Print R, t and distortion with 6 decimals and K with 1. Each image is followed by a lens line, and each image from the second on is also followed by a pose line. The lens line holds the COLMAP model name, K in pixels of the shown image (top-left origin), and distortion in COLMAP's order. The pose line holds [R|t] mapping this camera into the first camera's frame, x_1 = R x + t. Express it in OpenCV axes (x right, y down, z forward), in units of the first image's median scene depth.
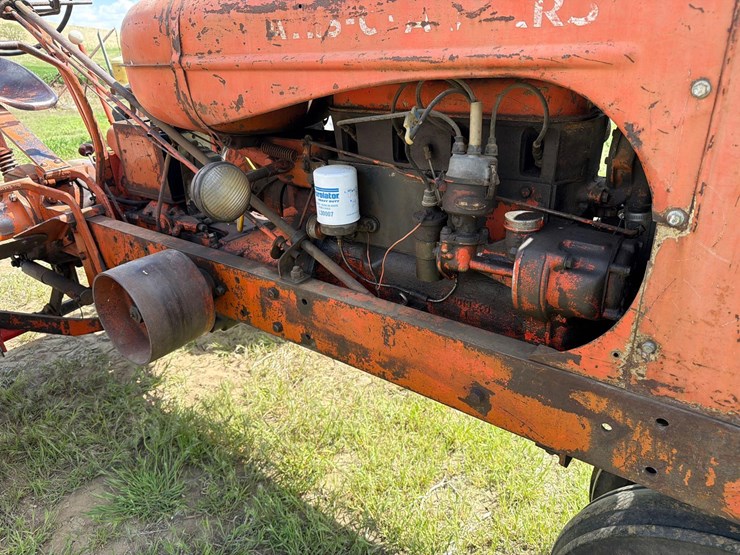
lens RADIAL K [[525.0, 0, 370.2], [0, 525.0, 277.1], [0, 0, 1]] dist [0.053264, -0.079070]
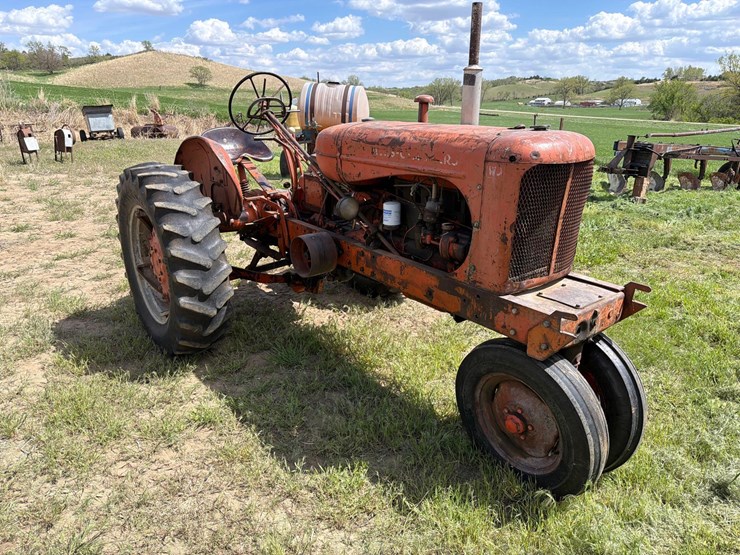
lens RADIAL K [[525.0, 0, 358.8], [0, 525.0, 278.7], [0, 0, 1]] dist [0.053264, -0.079070]
pose [[0.959889, 0.130444, -0.248189, 0.381382], [-0.149898, 0.986812, -0.061089, 0.275903], [0.236947, 0.095842, 0.966783, -1.202593]]
